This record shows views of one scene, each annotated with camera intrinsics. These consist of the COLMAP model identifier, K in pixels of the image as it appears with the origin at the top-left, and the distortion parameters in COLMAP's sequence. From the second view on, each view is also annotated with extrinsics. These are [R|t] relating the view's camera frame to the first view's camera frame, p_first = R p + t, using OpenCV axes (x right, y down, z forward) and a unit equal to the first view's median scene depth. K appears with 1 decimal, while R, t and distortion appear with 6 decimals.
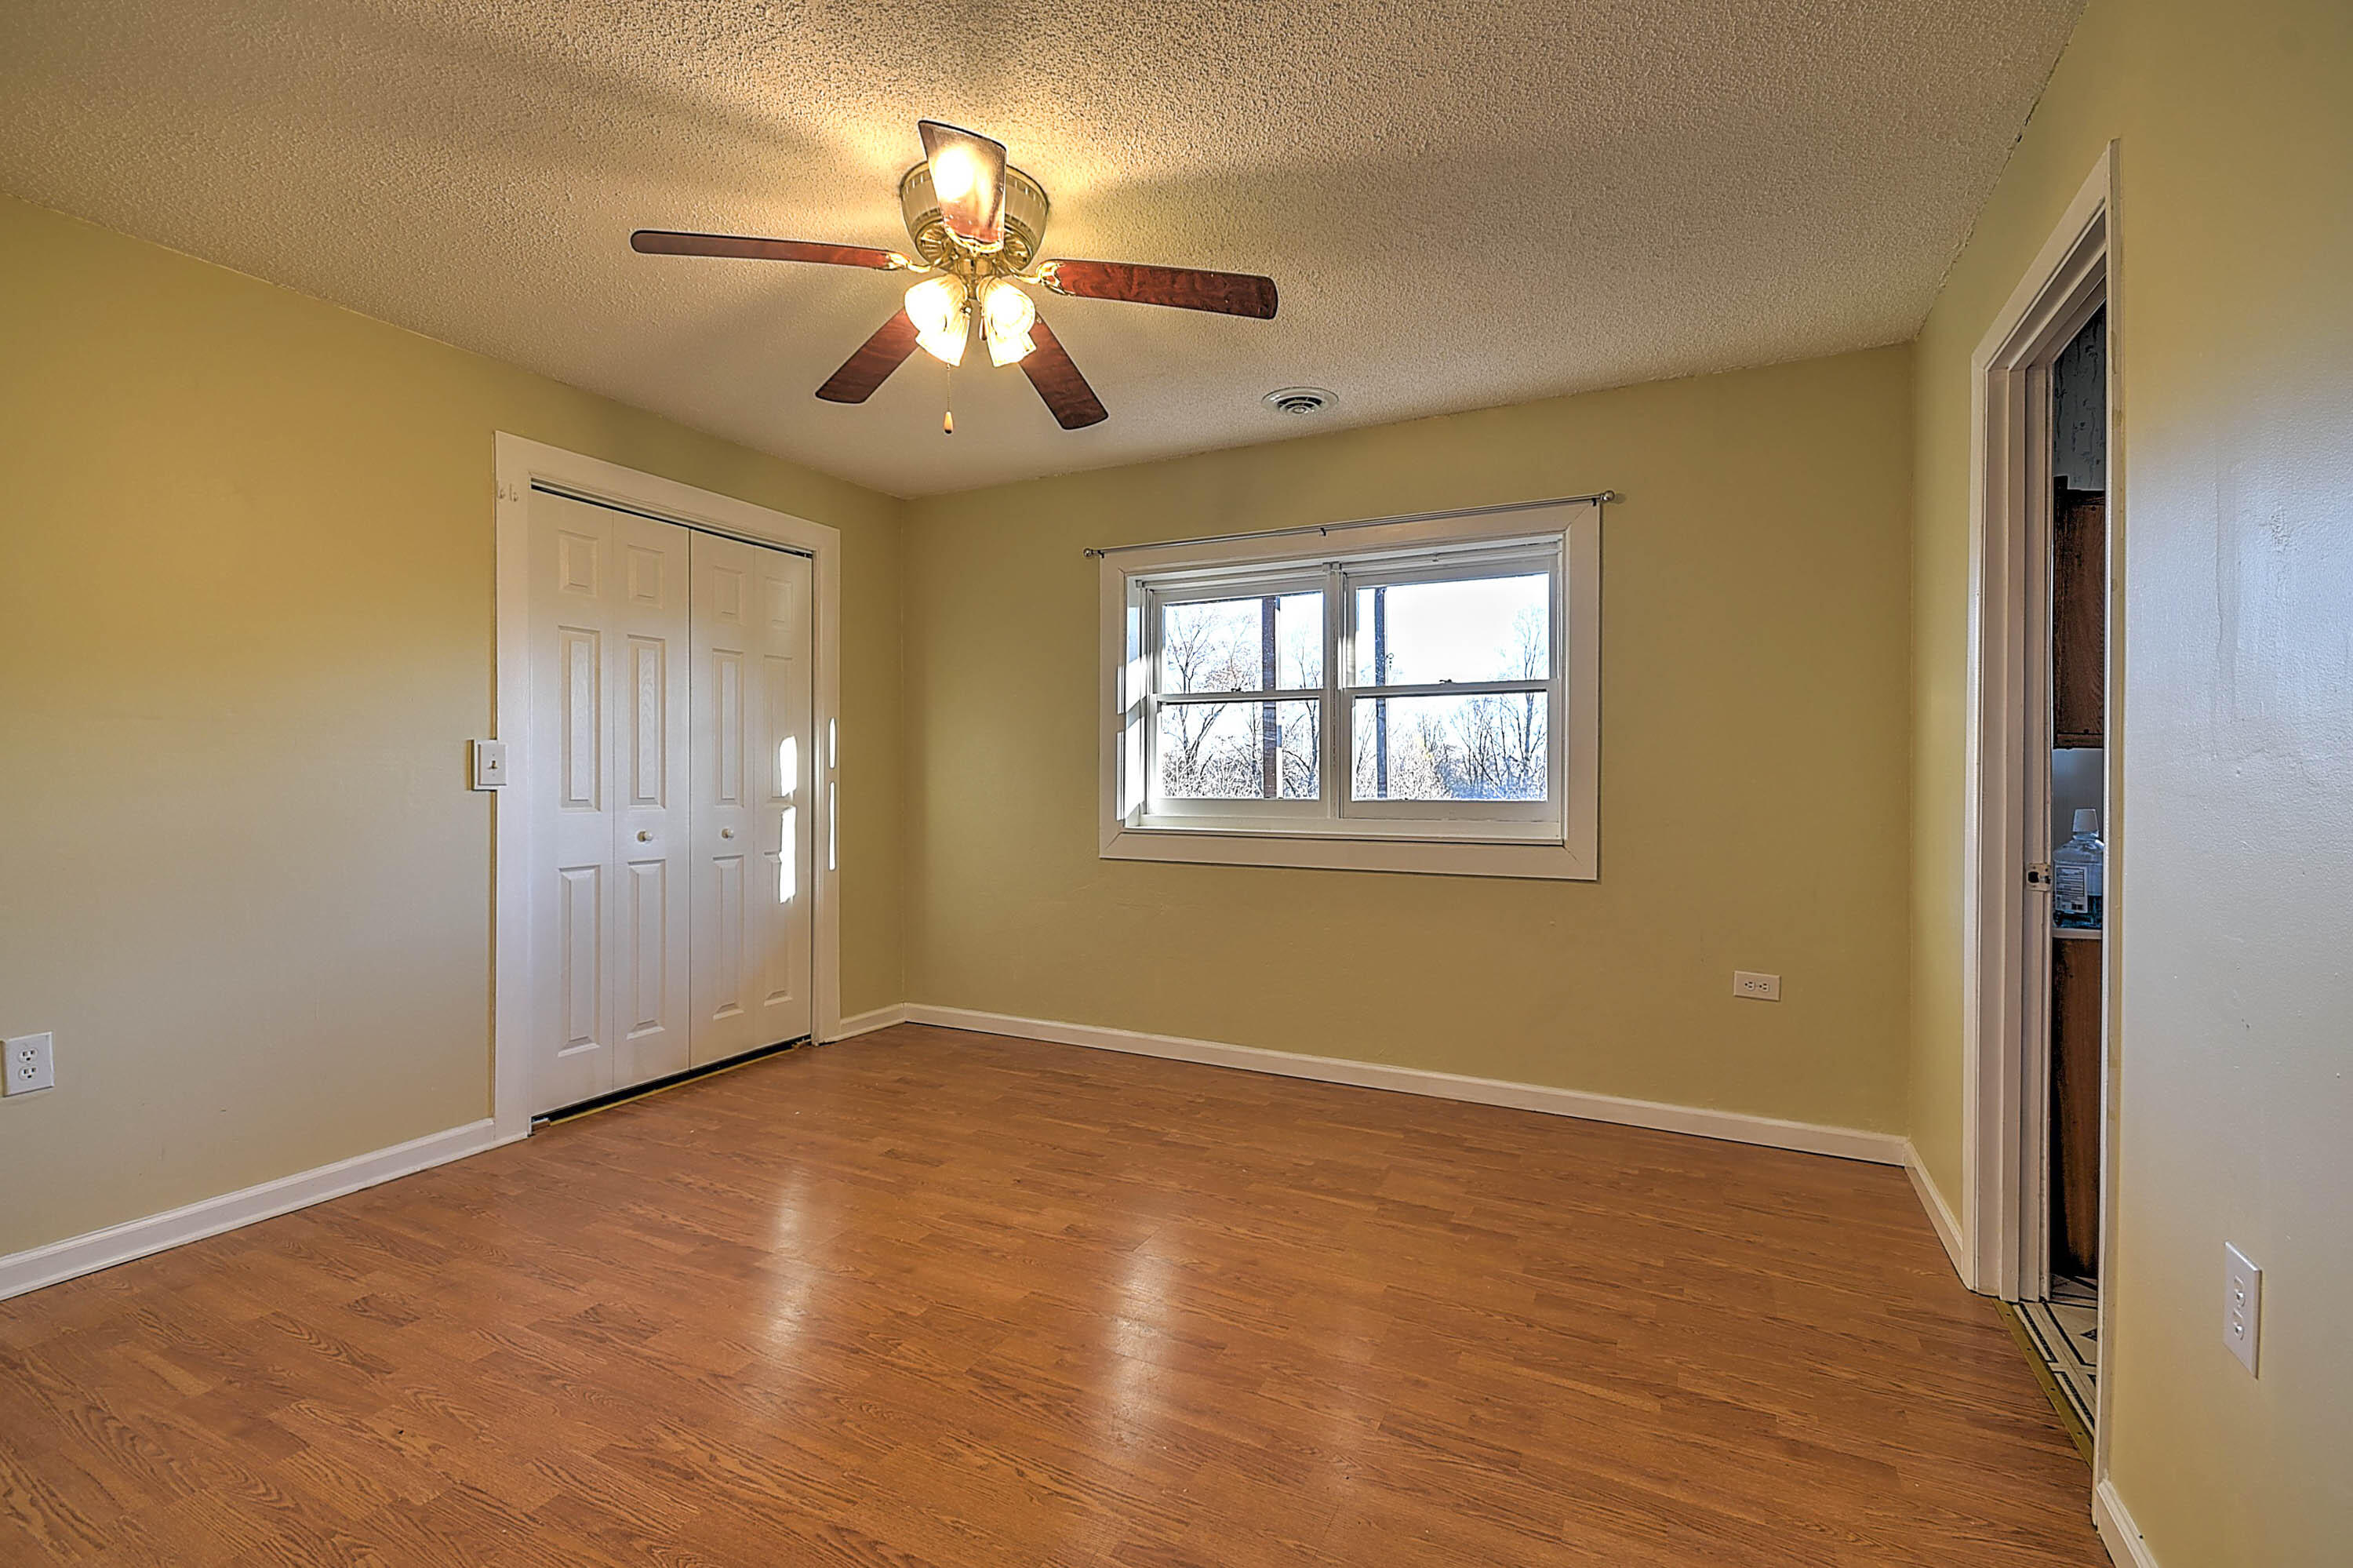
lens RADIAL K [[1021.5, 0, 1175.2], [0, 1021.5, 781.0], [0, 0, 1]] dist [0.014670, -0.008063]
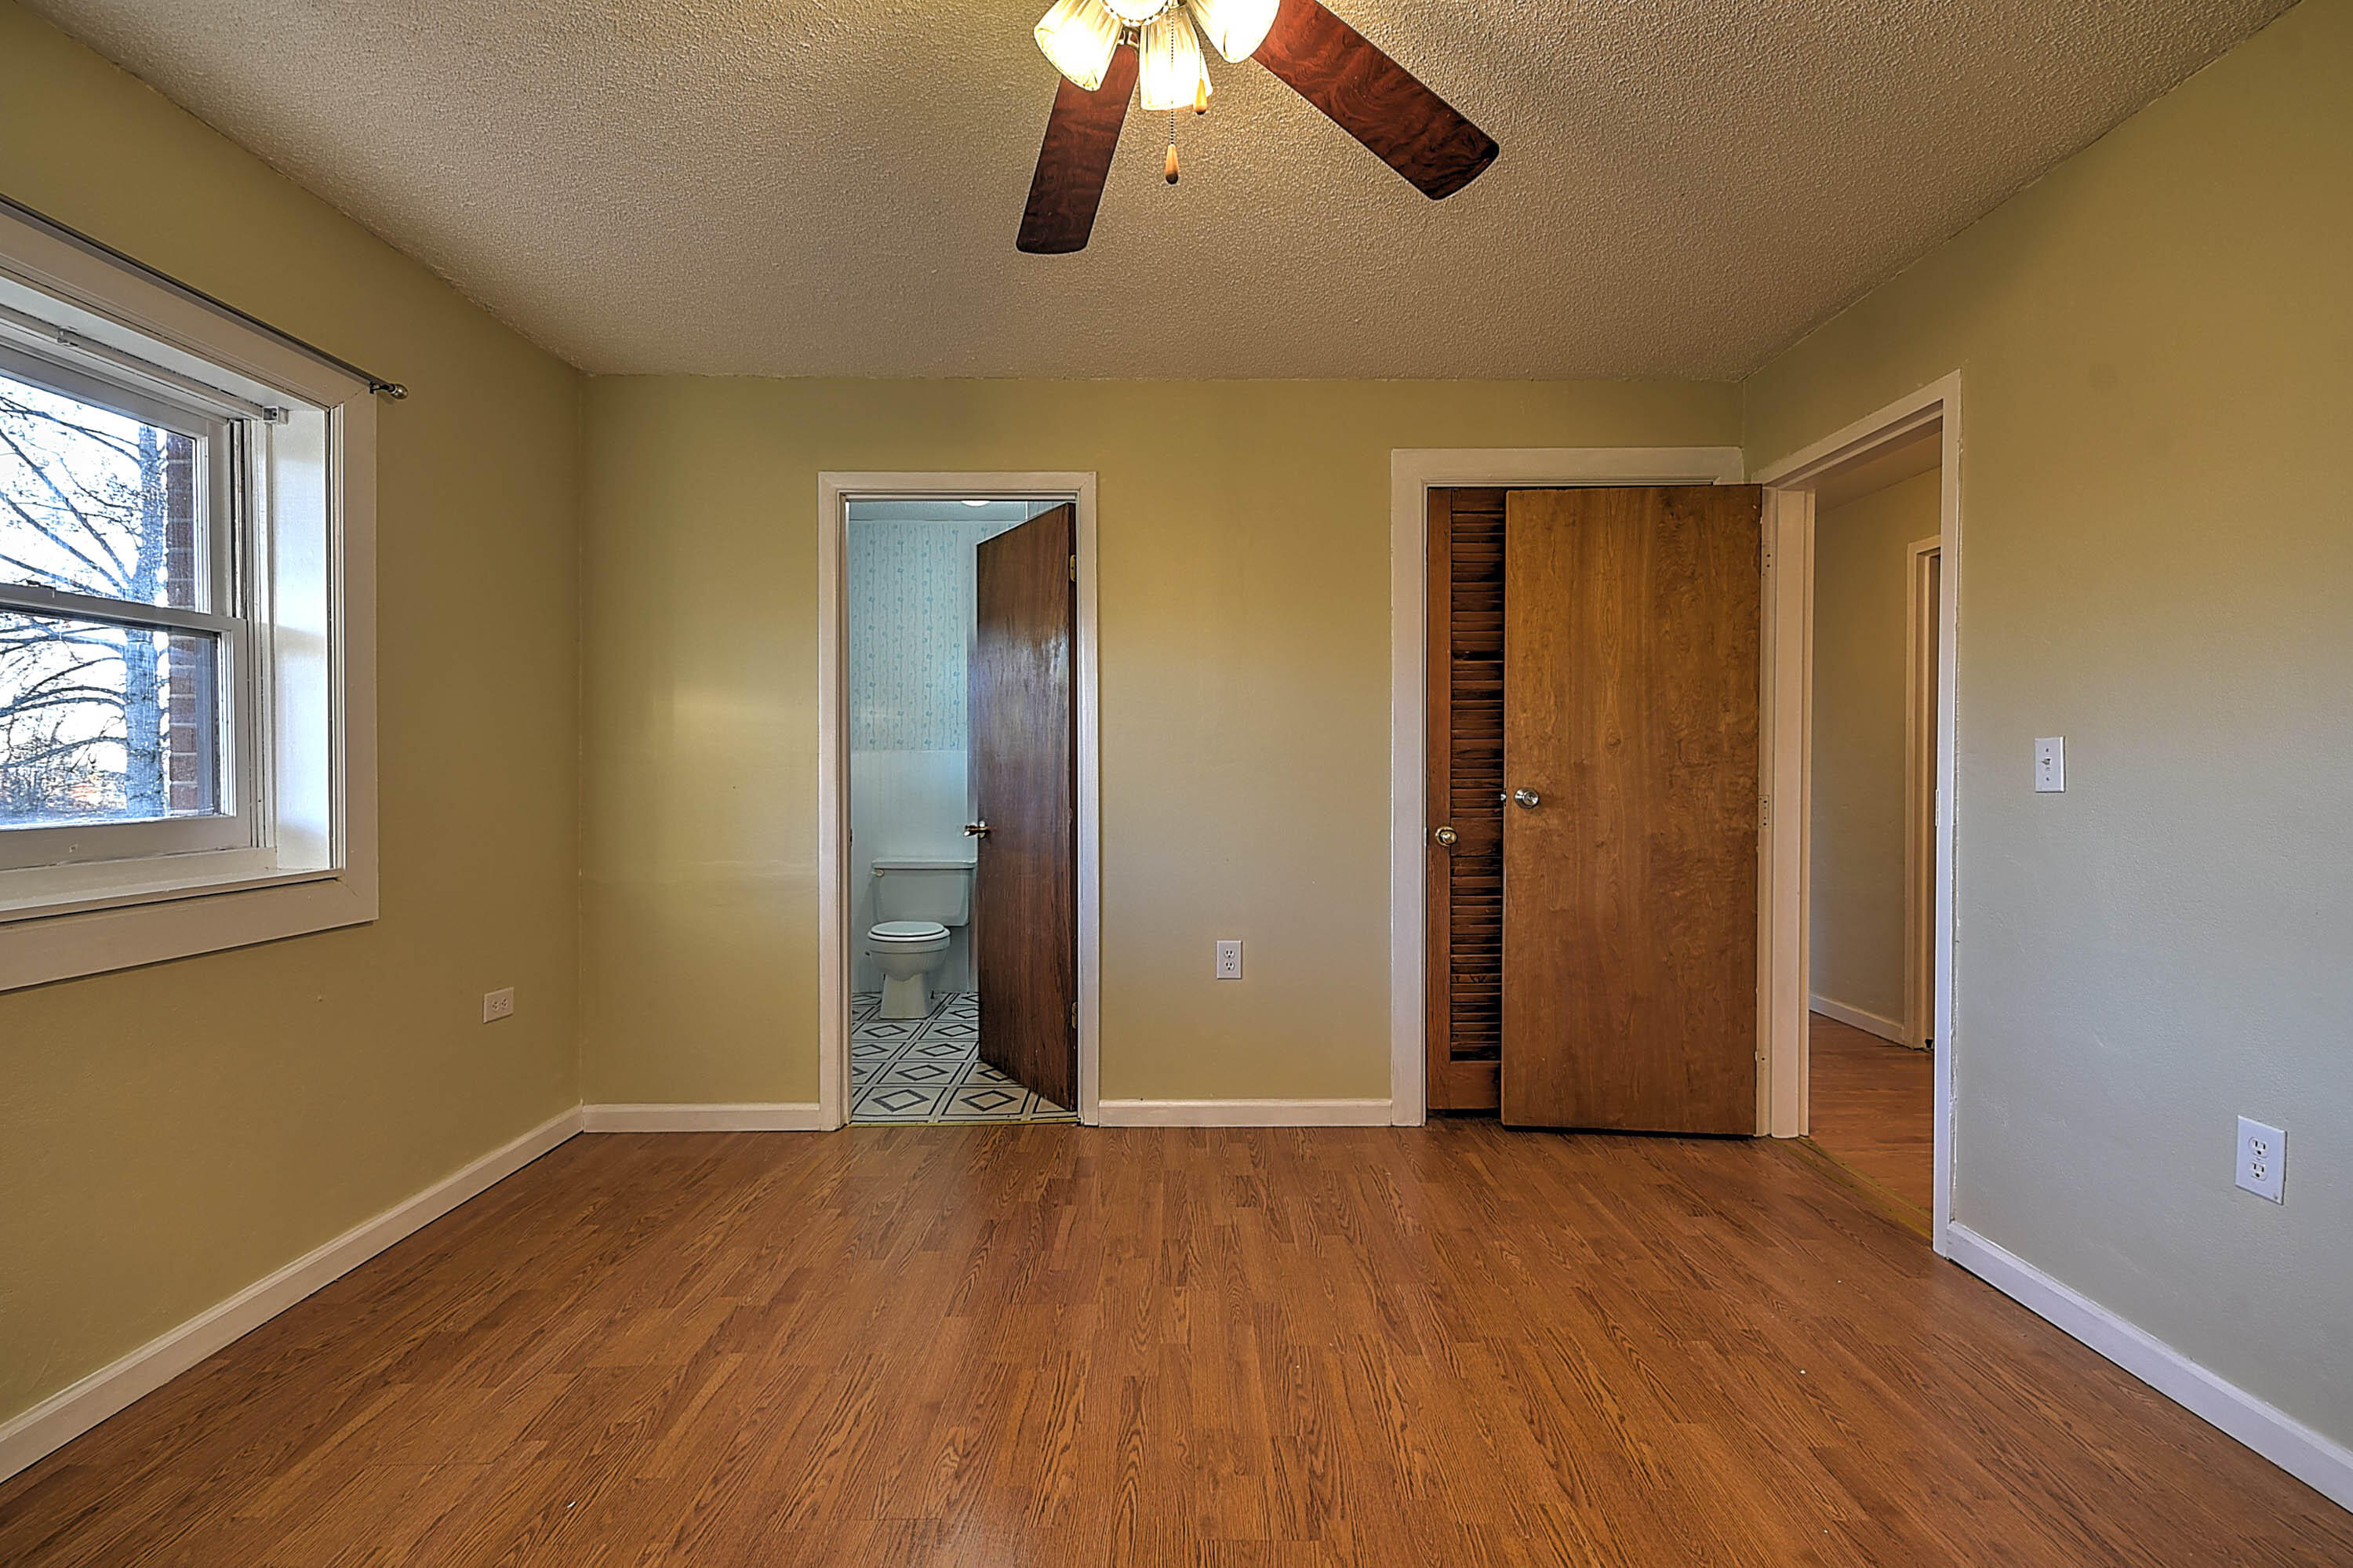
lens RADIAL K [[1021.5, 0, 1177.4], [0, 1021.5, 778.5], [0, 0, 1]] dist [0.014670, -0.008063]
pose [[-0.451740, -0.010848, 0.892084, -0.610925], [0.006575, 0.999858, 0.015487, -0.013279], [-0.892125, 0.012862, -0.451605, 1.037152]]
